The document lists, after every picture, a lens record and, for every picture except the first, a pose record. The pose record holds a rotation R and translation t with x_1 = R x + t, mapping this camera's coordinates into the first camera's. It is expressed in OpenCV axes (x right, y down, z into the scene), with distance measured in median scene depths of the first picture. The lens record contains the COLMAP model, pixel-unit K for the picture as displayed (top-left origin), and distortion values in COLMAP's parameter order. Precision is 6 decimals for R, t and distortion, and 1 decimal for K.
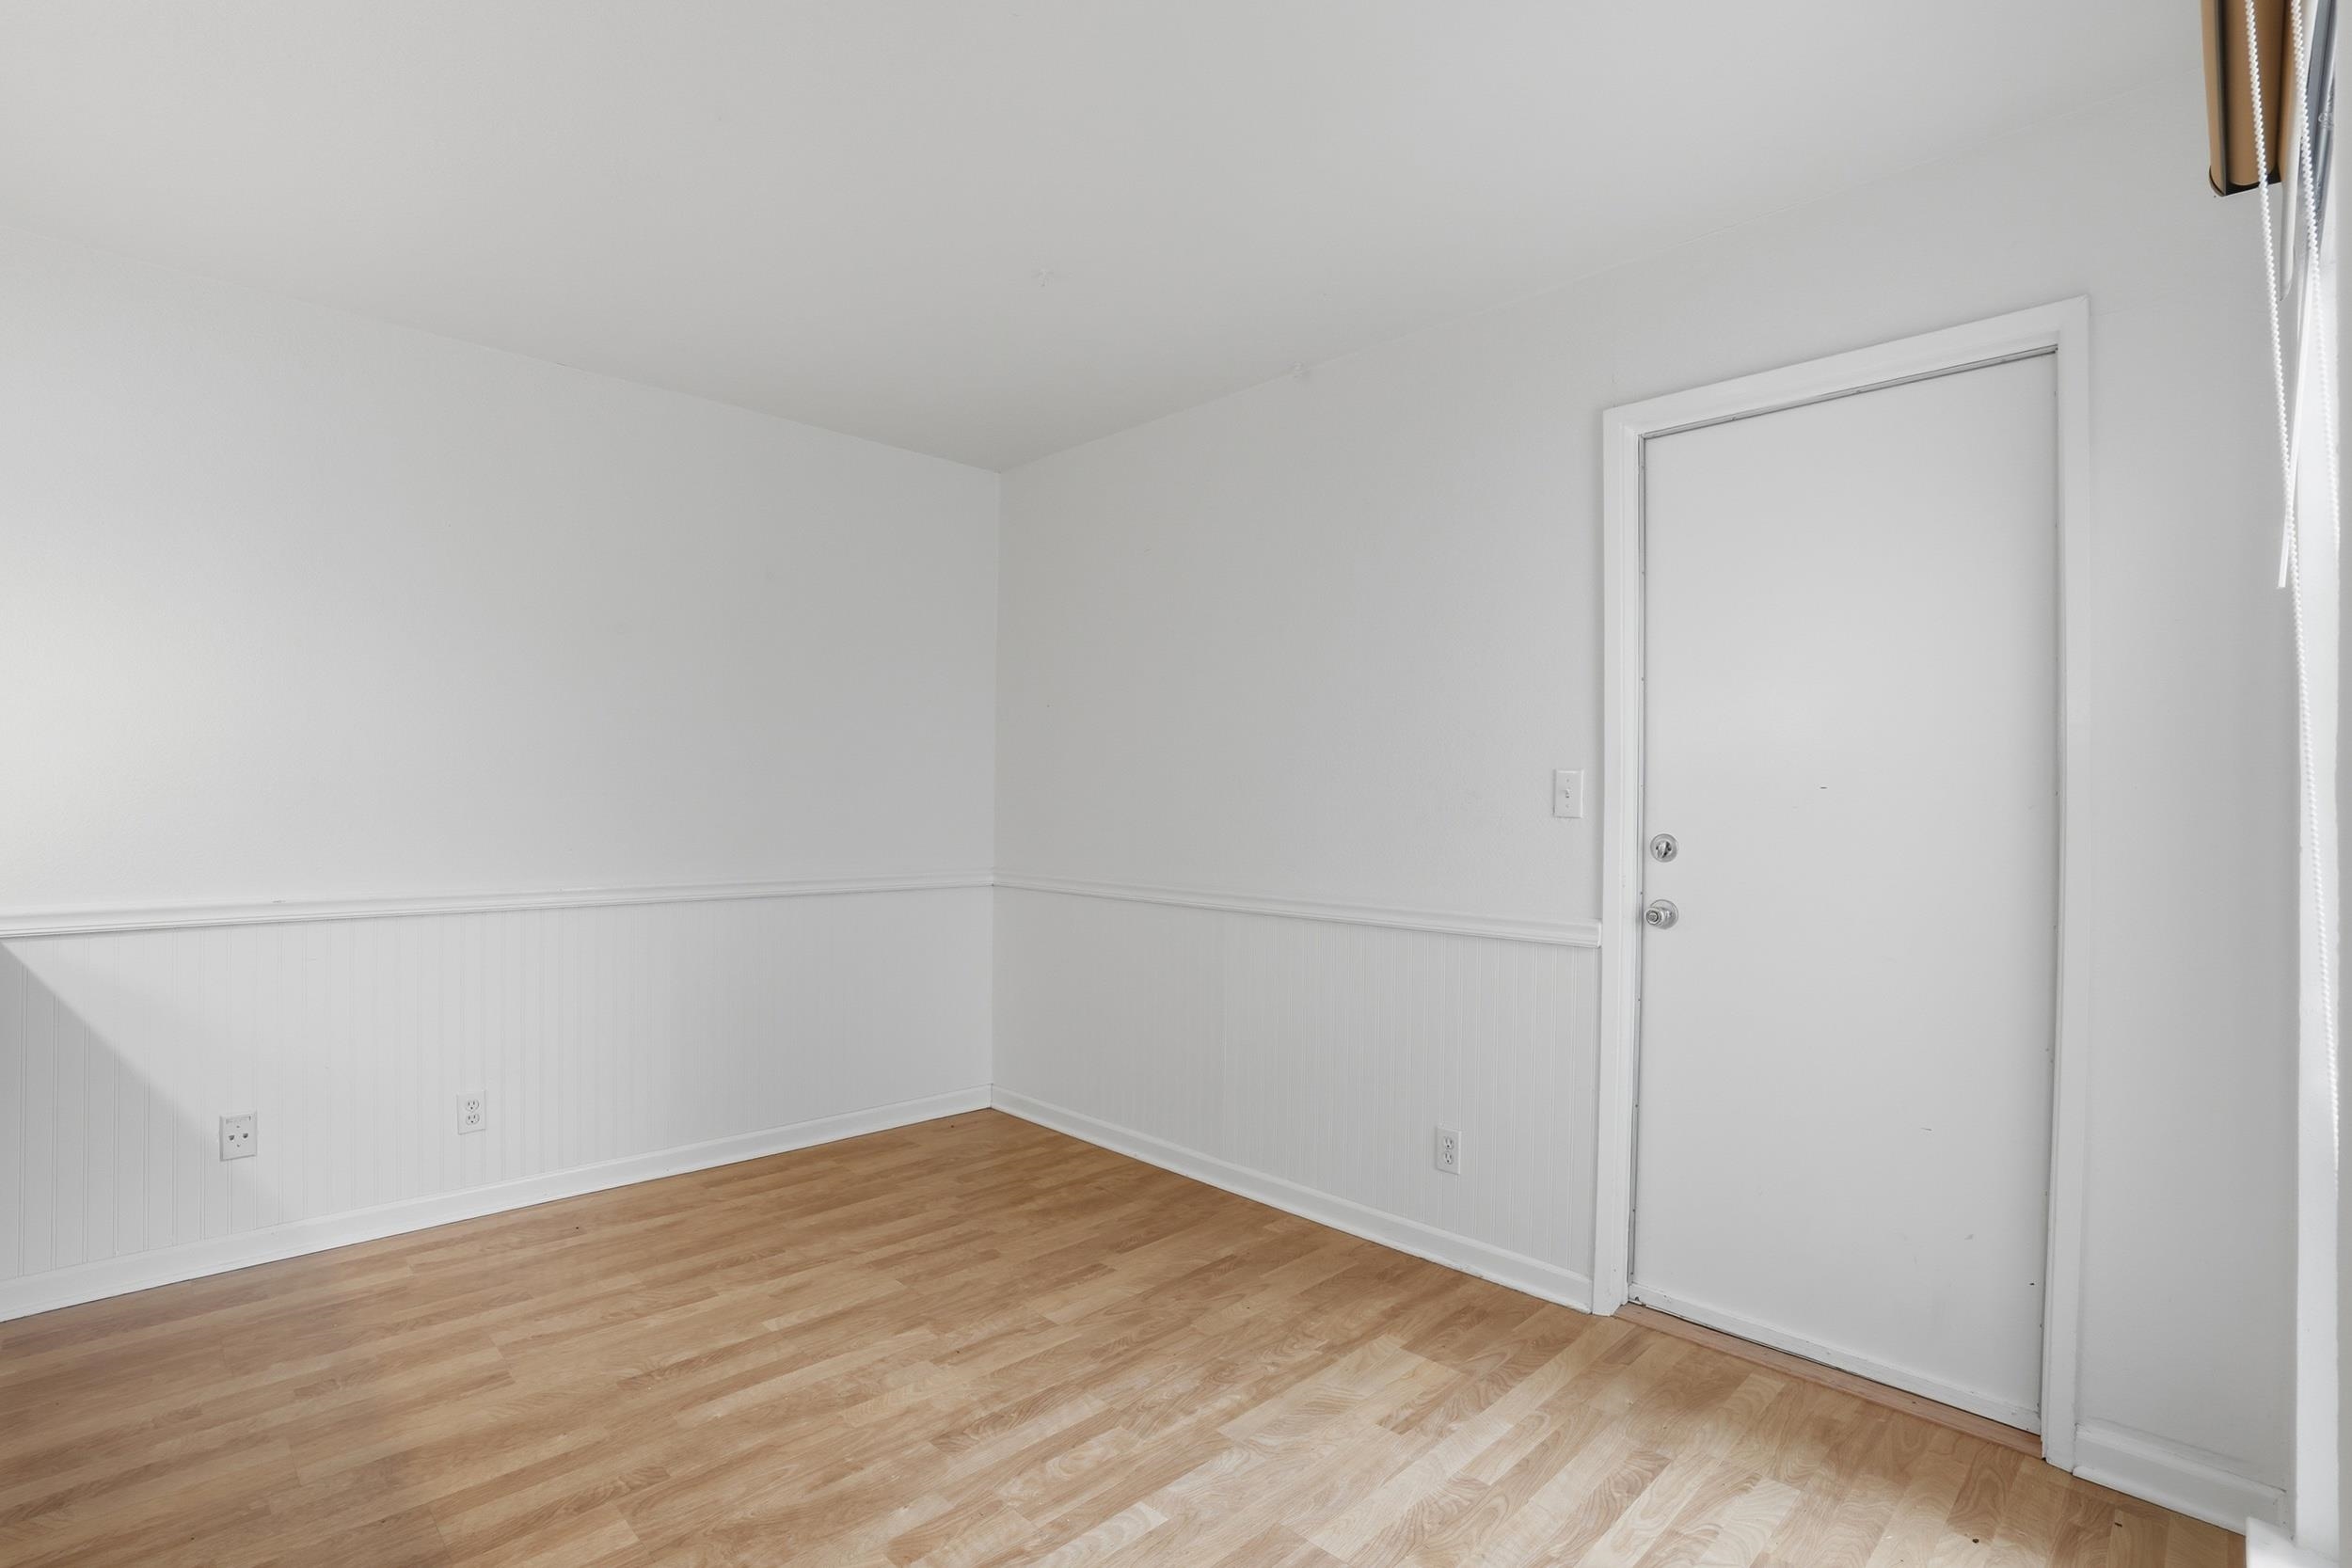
lens RADIAL K [[1098.1, 0, 1173.4], [0, 1098.1, 780.6], [0, 0, 1]] dist [-0.067996, 0.024420]
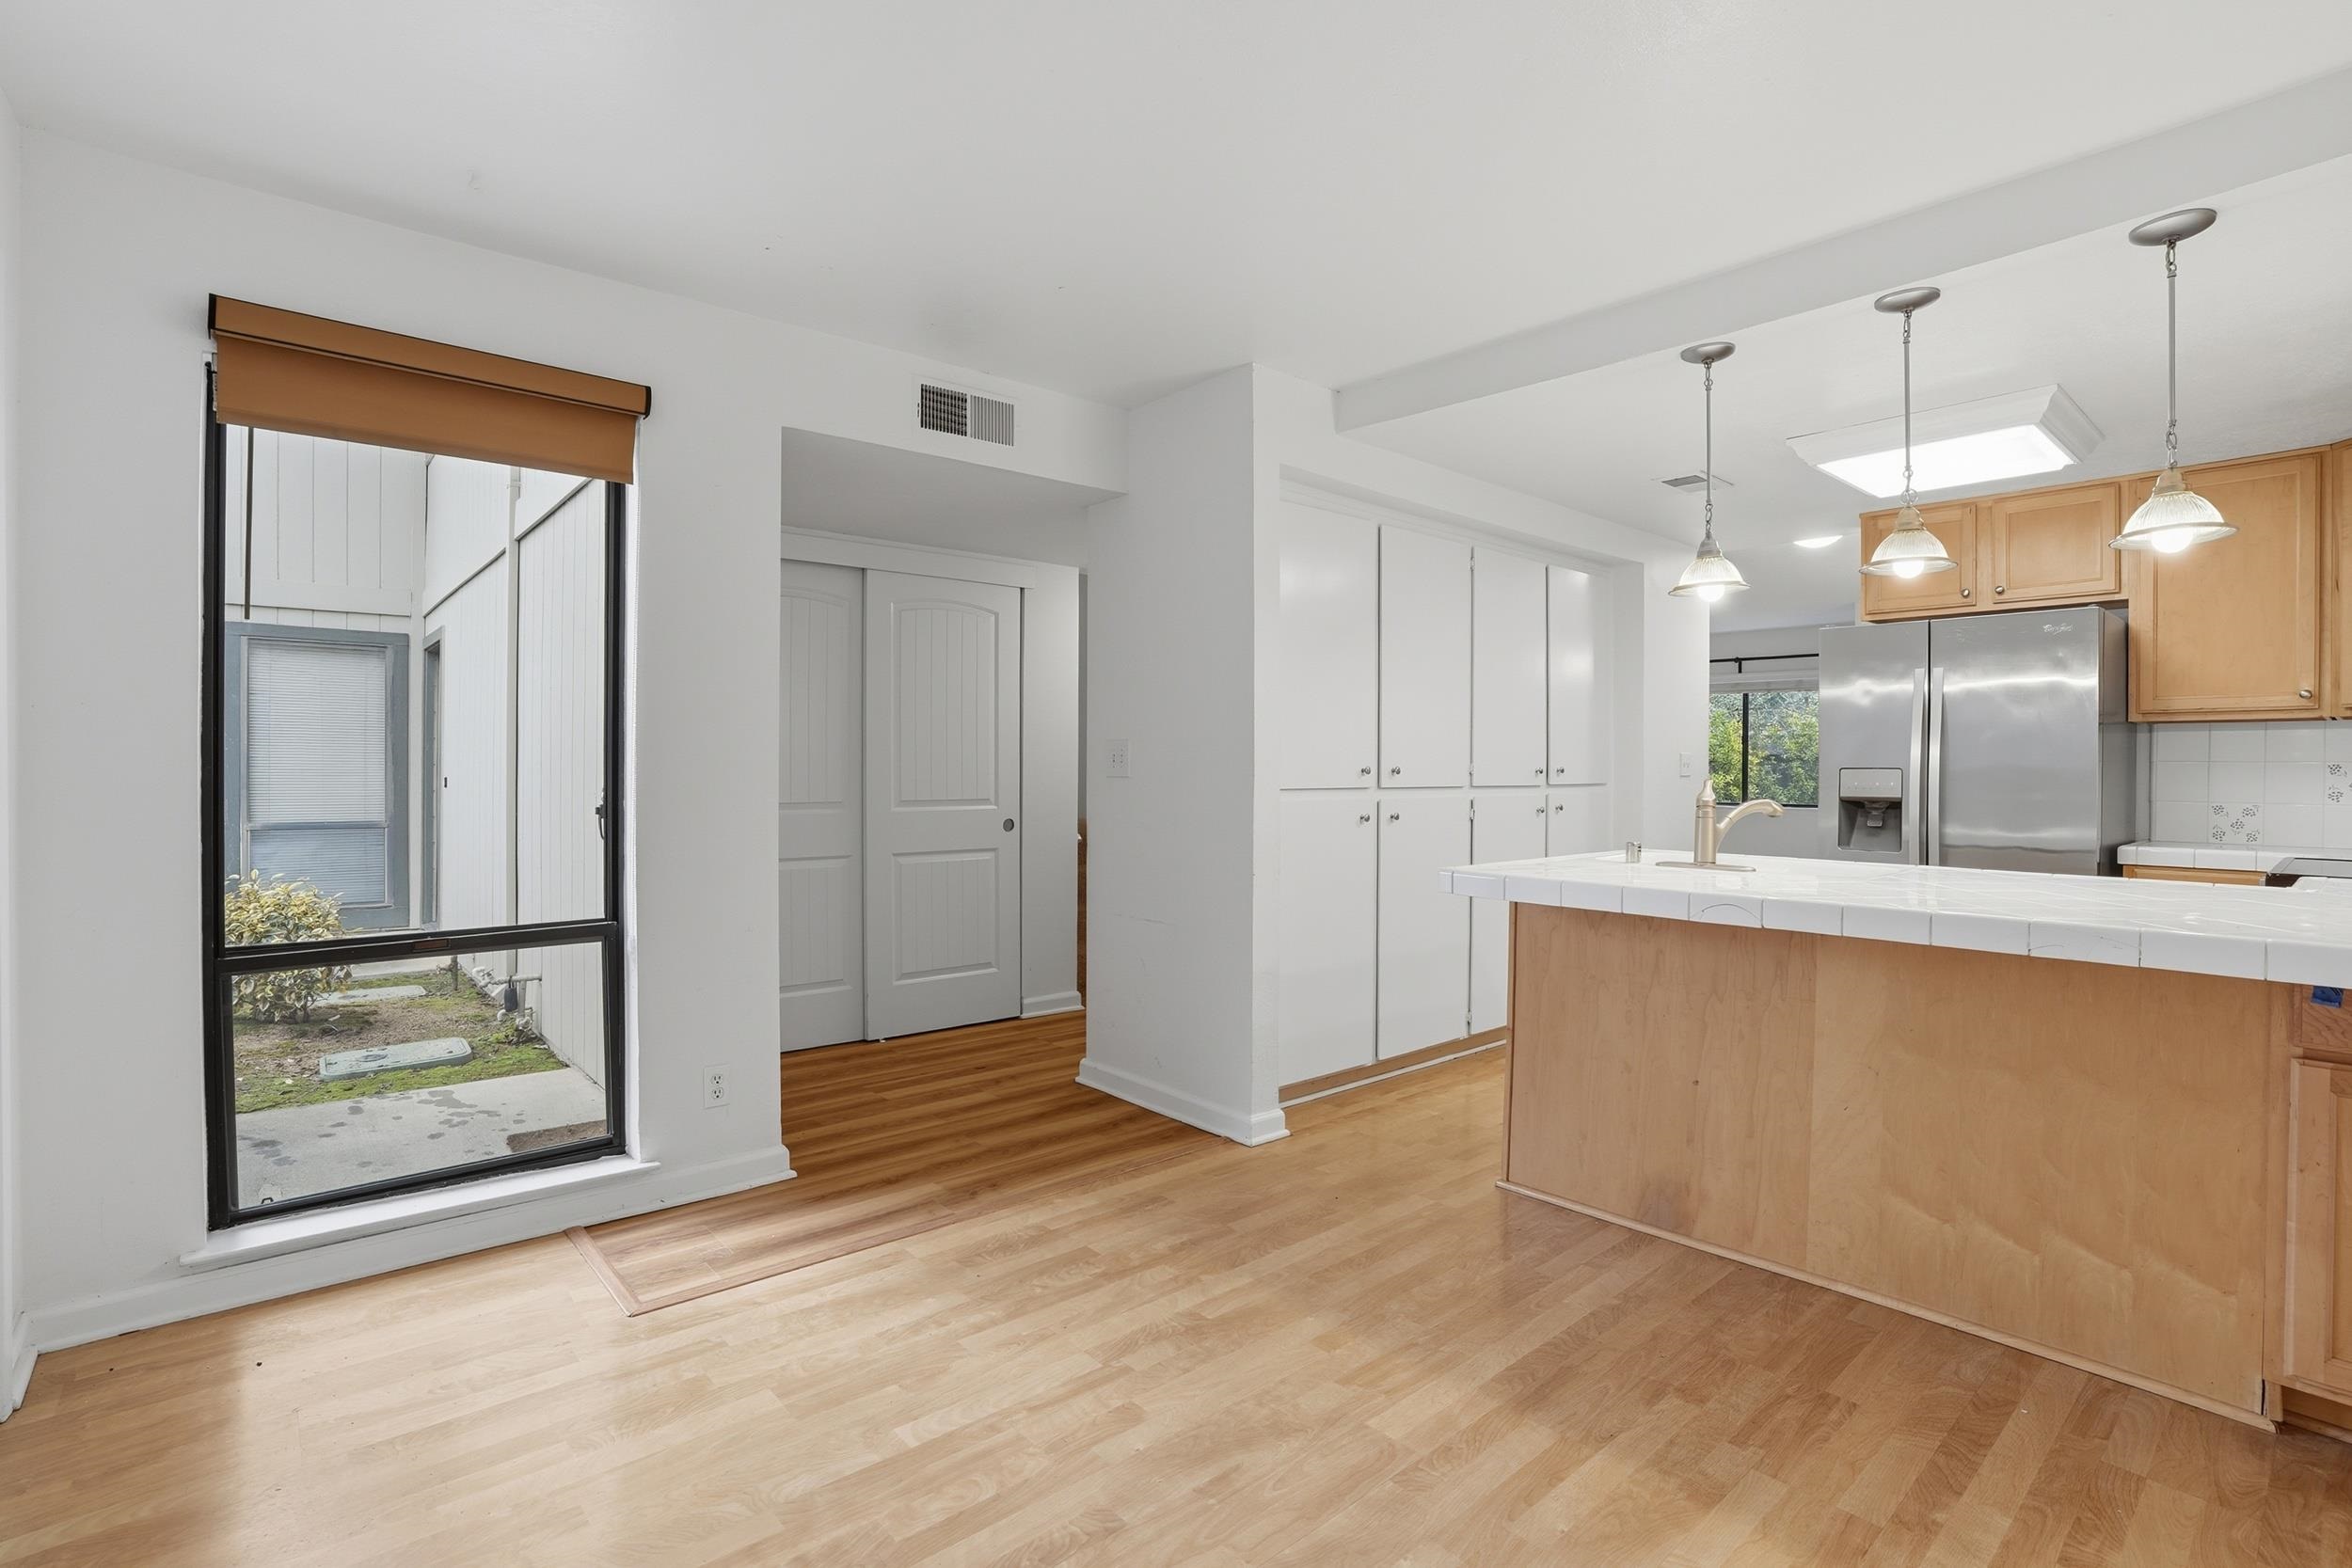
lens RADIAL K [[1098.1, 0, 1173.4], [0, 1098.1, 780.6], [0, 0, 1]] dist [-0.067996, 0.024420]
pose [[-0.998106, -0.015806, 0.059451, -0.326039], [-0.015824, 0.999875, 0.000172, 0.029619], [-0.059446, -0.000769, -0.998231, 1.971735]]
